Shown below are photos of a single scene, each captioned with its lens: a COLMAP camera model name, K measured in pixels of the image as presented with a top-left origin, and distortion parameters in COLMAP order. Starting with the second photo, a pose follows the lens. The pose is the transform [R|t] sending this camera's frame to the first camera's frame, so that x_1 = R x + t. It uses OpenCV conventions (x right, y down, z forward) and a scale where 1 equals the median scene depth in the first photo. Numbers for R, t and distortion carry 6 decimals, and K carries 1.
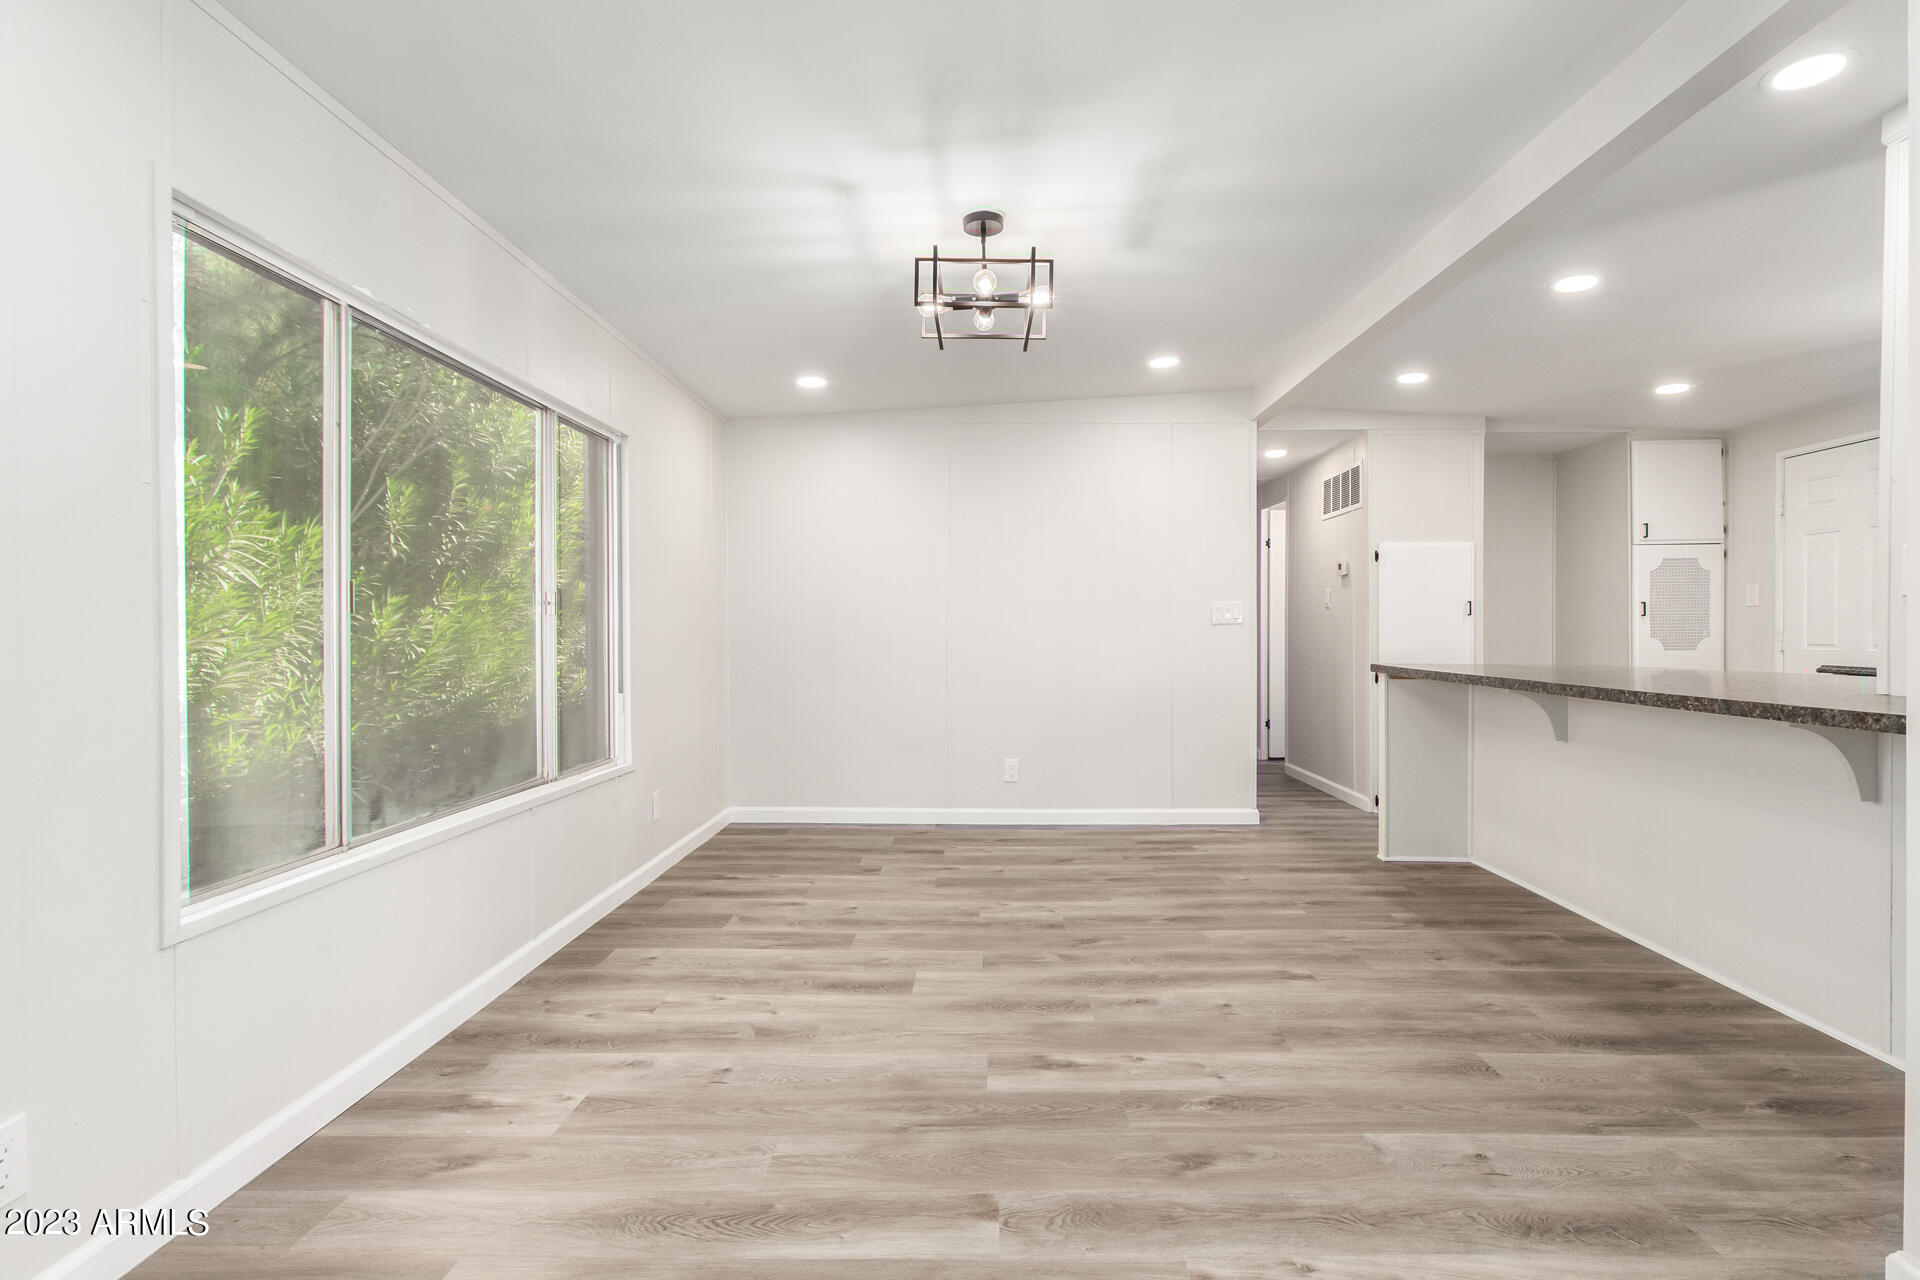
lens RADIAL K [[892.6, 0, 978.8], [0, 892.6, 640.0], [0, 0, 1]] dist [0.009693, -0.005871]
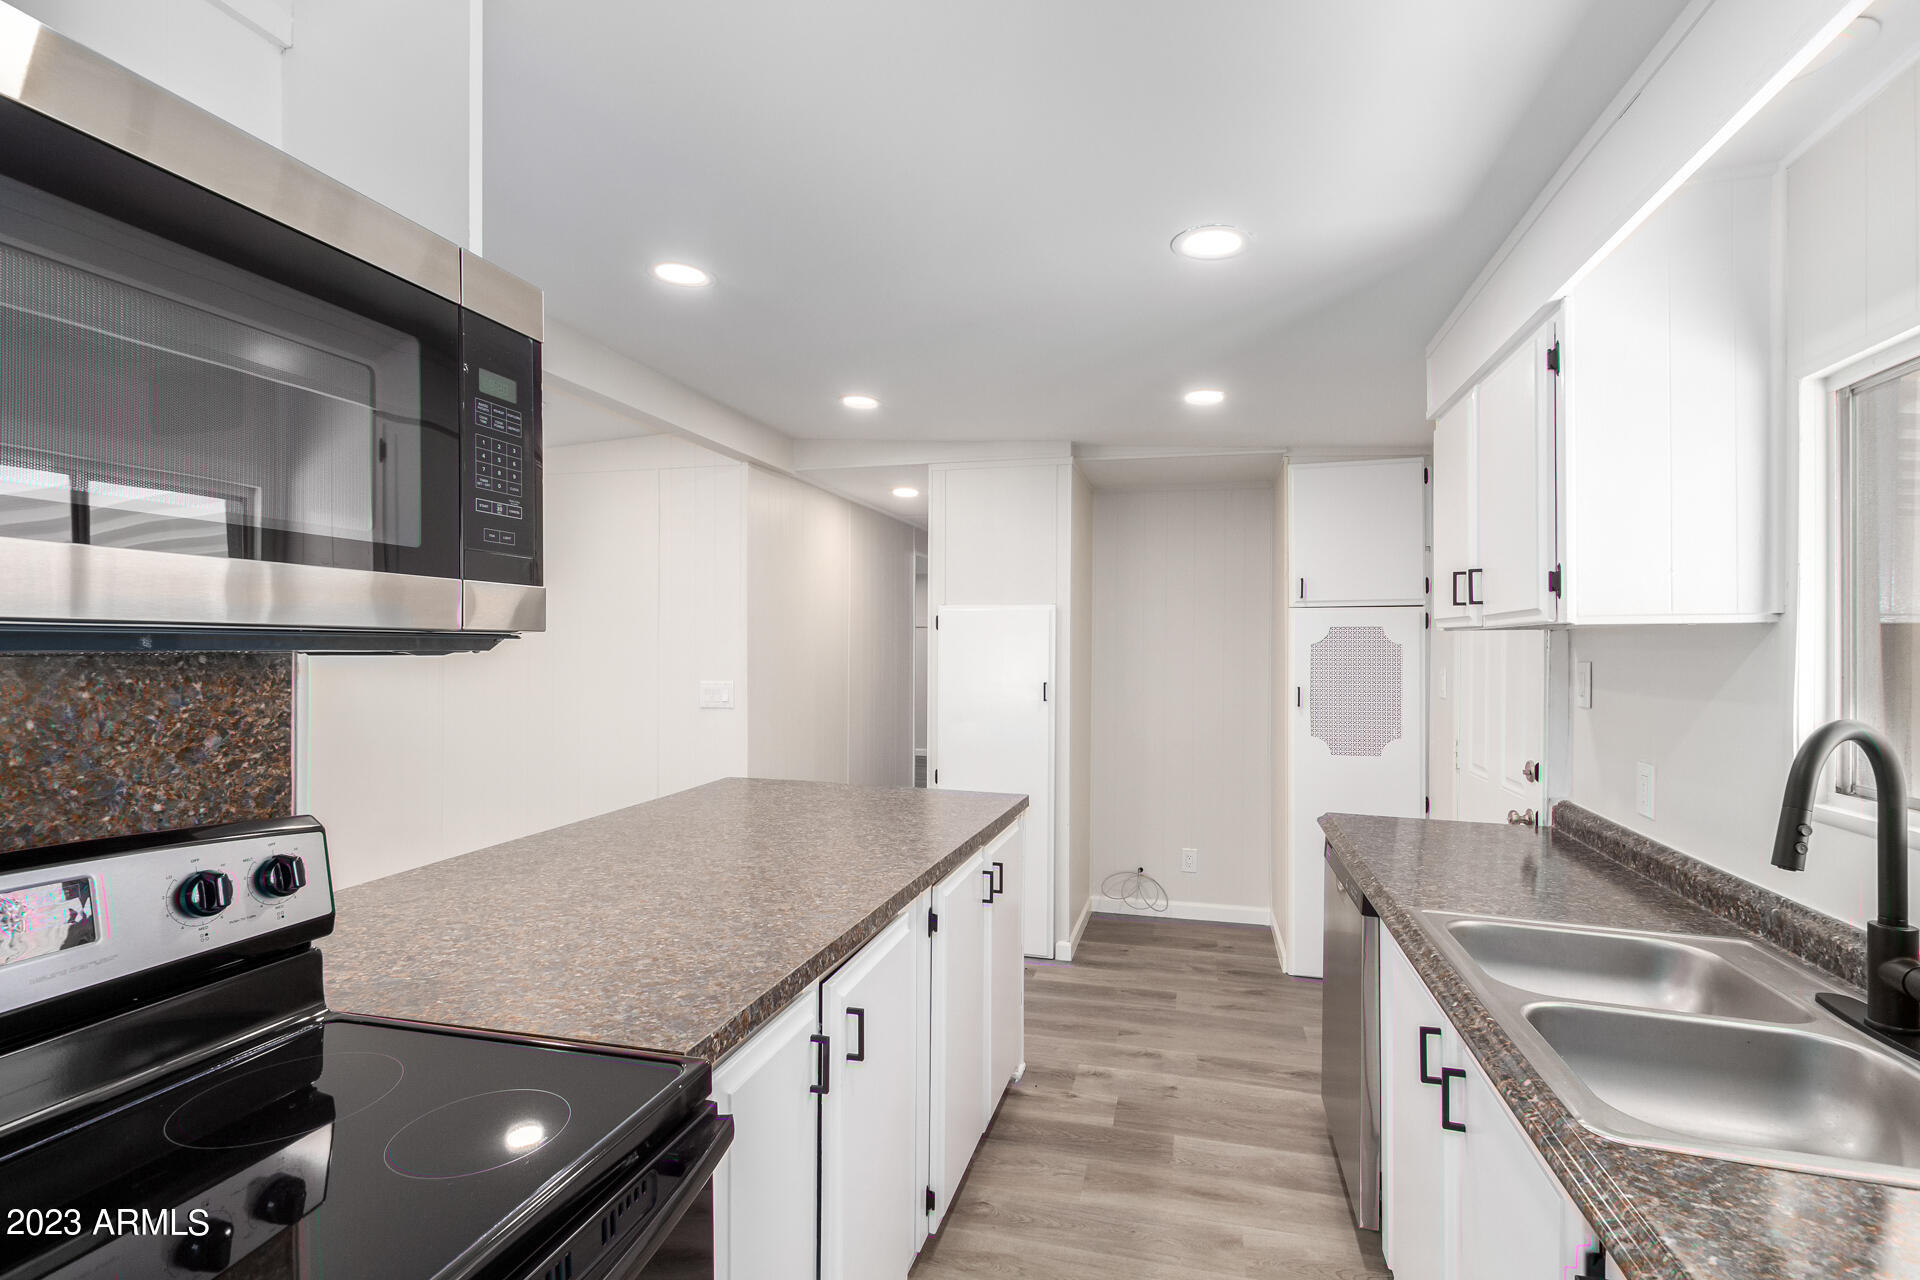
lens RADIAL K [[892.6, 0, 970.3], [0, 892.6, 639.3], [0, 0, 1]] dist [0.009693, -0.005871]
pose [[0.971797, 0.004279, -0.235781, 1.007908], [-0.008672, 0.999808, -0.017597, -0.102152], [0.235660, 0.019145, 0.971647, 0.368102]]
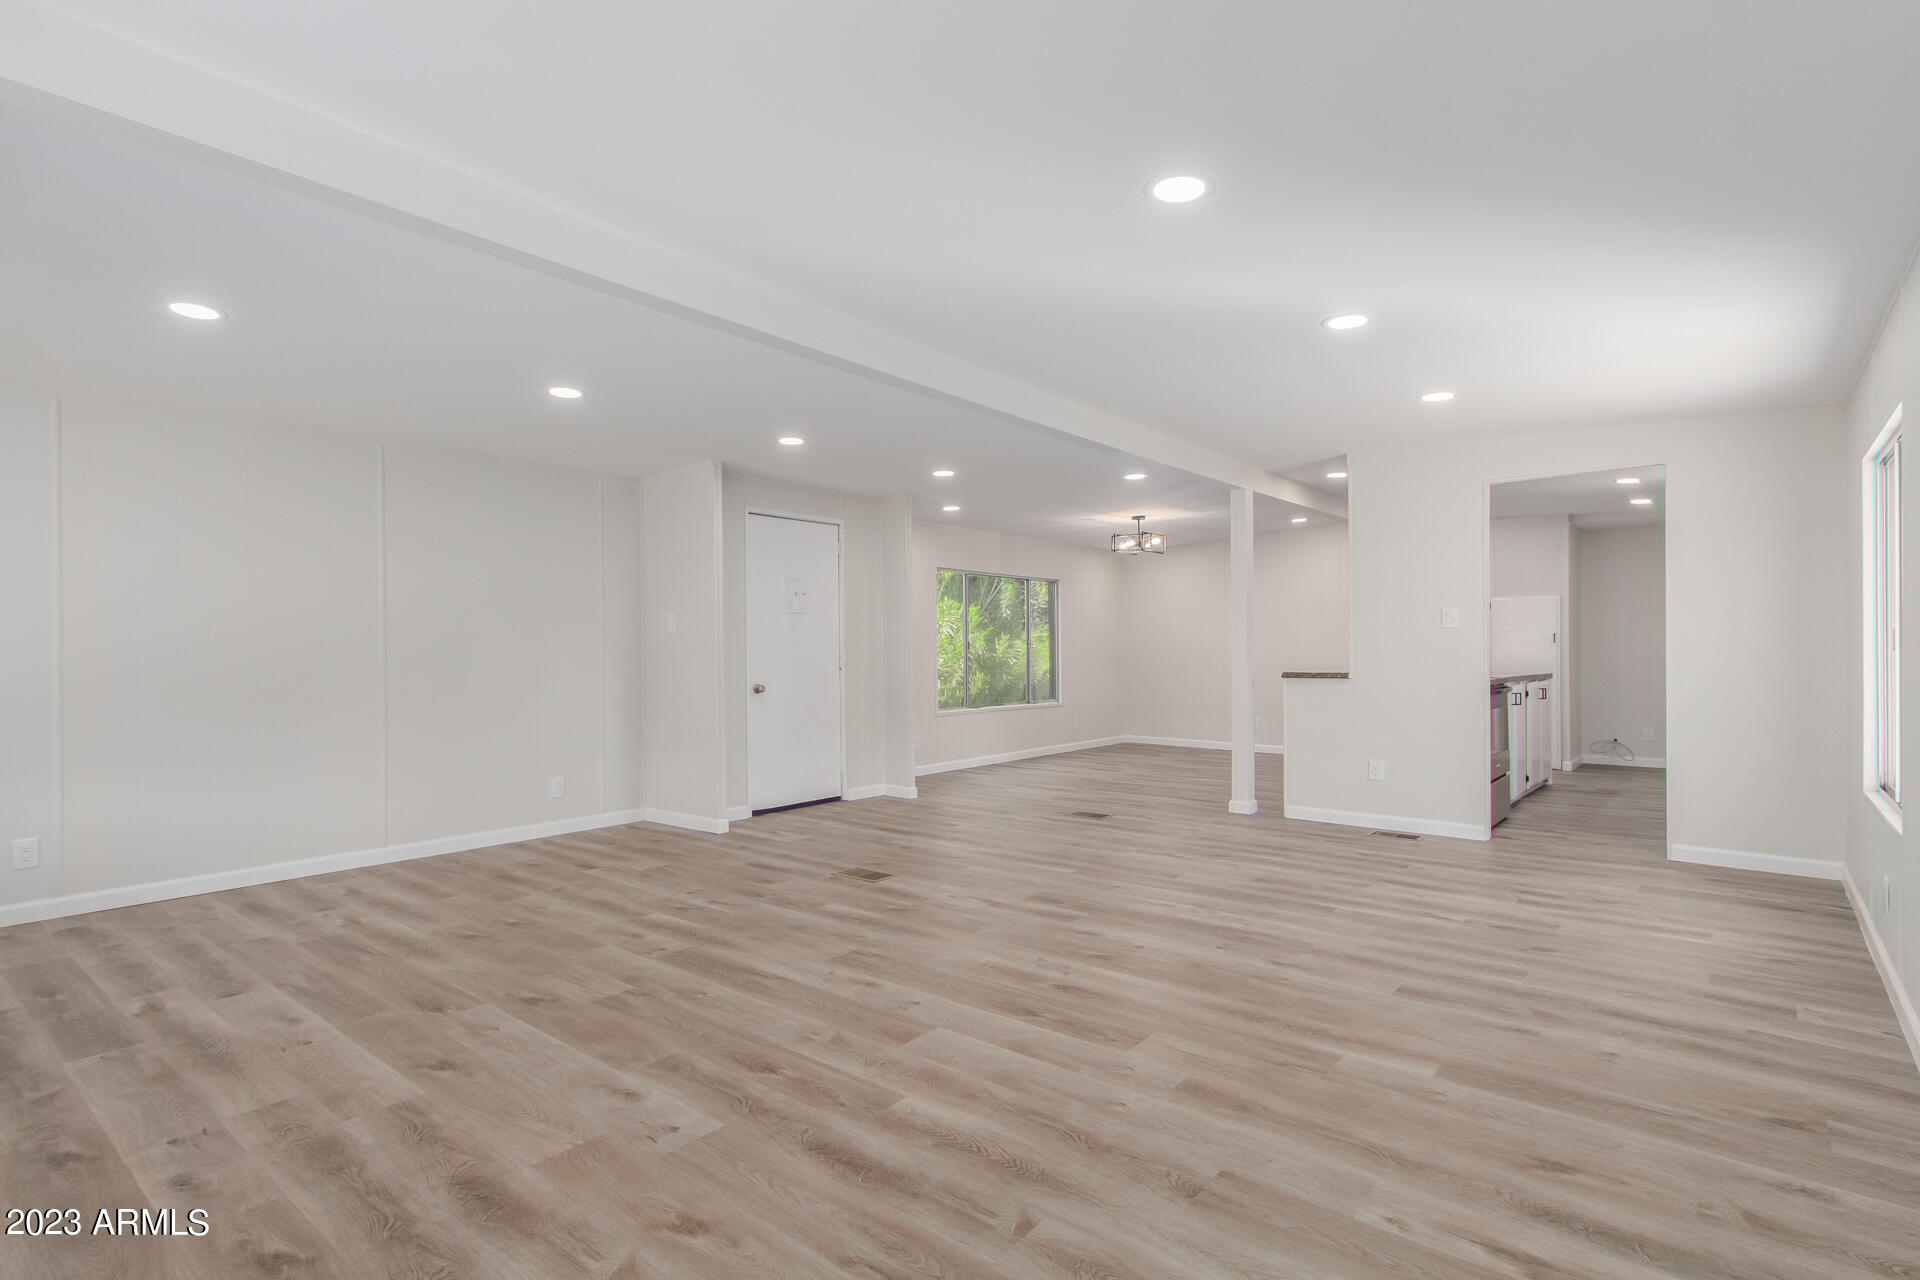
lens RADIAL K [[933.7, 0, 958.9], [0, 933.7, 635.1], [0, 0, 1]] dist [0.016953, -0.007396]
pose [[0.776158, -0.009347, -0.630469, 1.171797], [-0.005818, 0.999741, -0.021984, 0.001879], [0.630512, 0.020731, 0.775903, -1.400658]]
